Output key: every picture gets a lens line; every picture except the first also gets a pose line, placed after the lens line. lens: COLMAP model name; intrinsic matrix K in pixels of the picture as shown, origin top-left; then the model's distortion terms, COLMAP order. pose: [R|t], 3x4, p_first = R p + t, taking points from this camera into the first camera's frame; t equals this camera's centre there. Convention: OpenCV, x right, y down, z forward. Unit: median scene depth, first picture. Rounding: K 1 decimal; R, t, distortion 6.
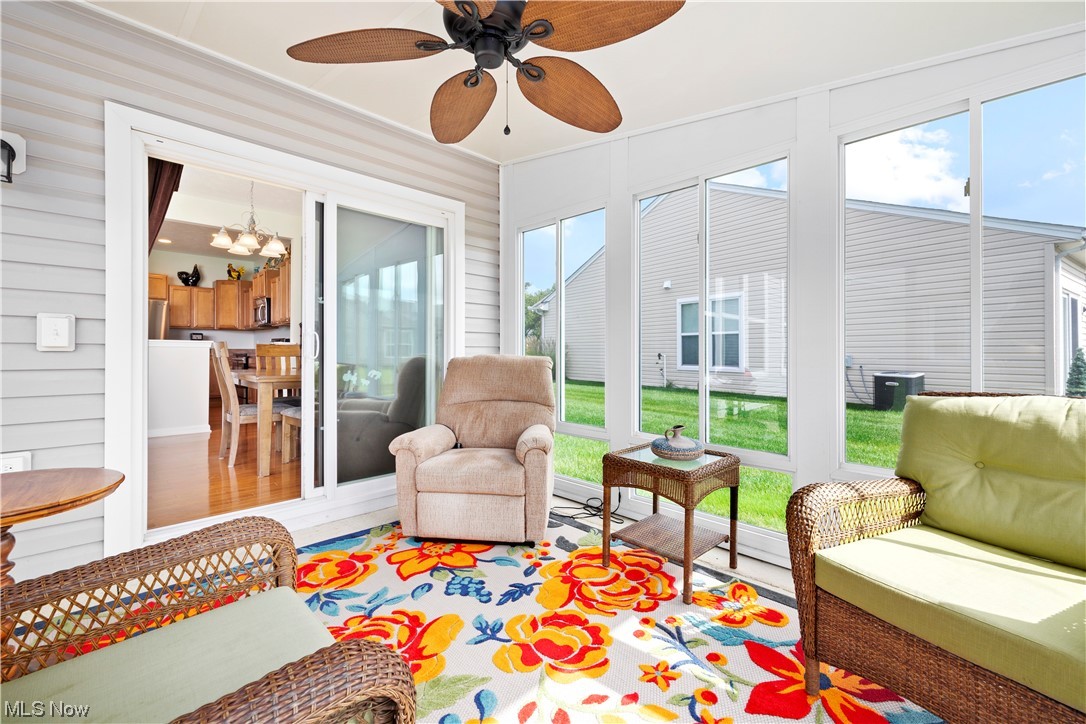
lens RADIAL K [[452.3, 0, 544.6], [0, 452.3, 354.6], [0, 0, 1]] dist [0.001151, 0.000691]
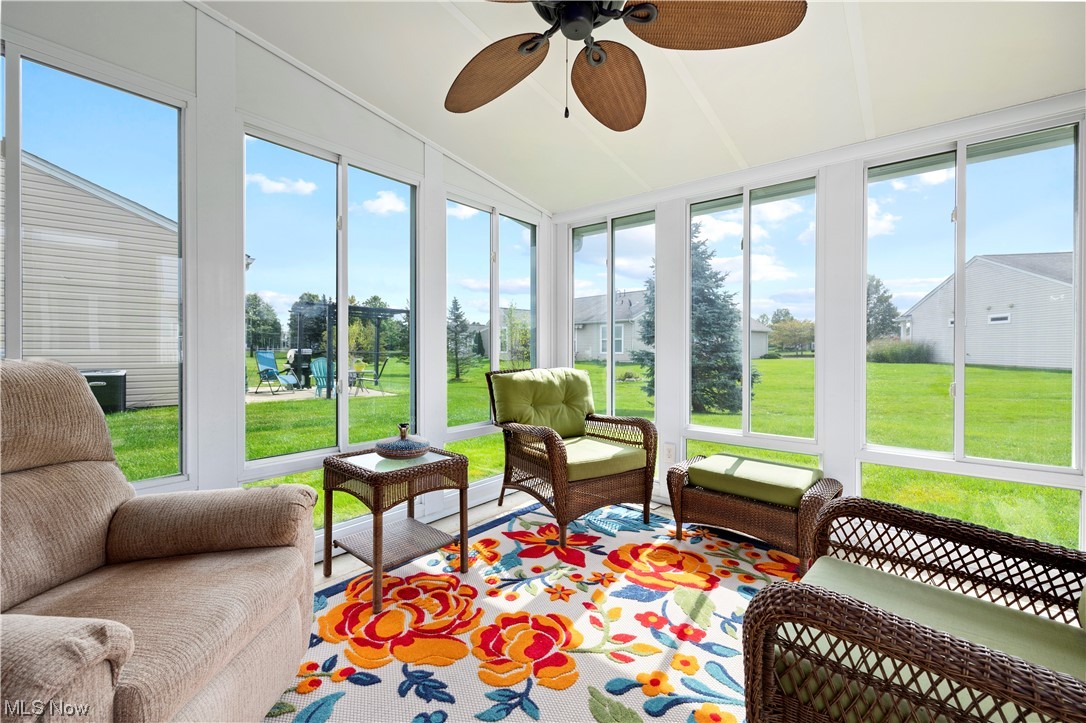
lens RADIAL K [[452.3, 0, 534.0], [0, 452.3, 353.1], [0, 0, 1]] dist [0.001151, 0.000691]
pose [[-0.084538, -0.019631, 0.996227, -0.882403], [0.004525, 0.999788, 0.020085, -0.025647], [-0.996410, 0.006206, -0.084432, 0.984552]]
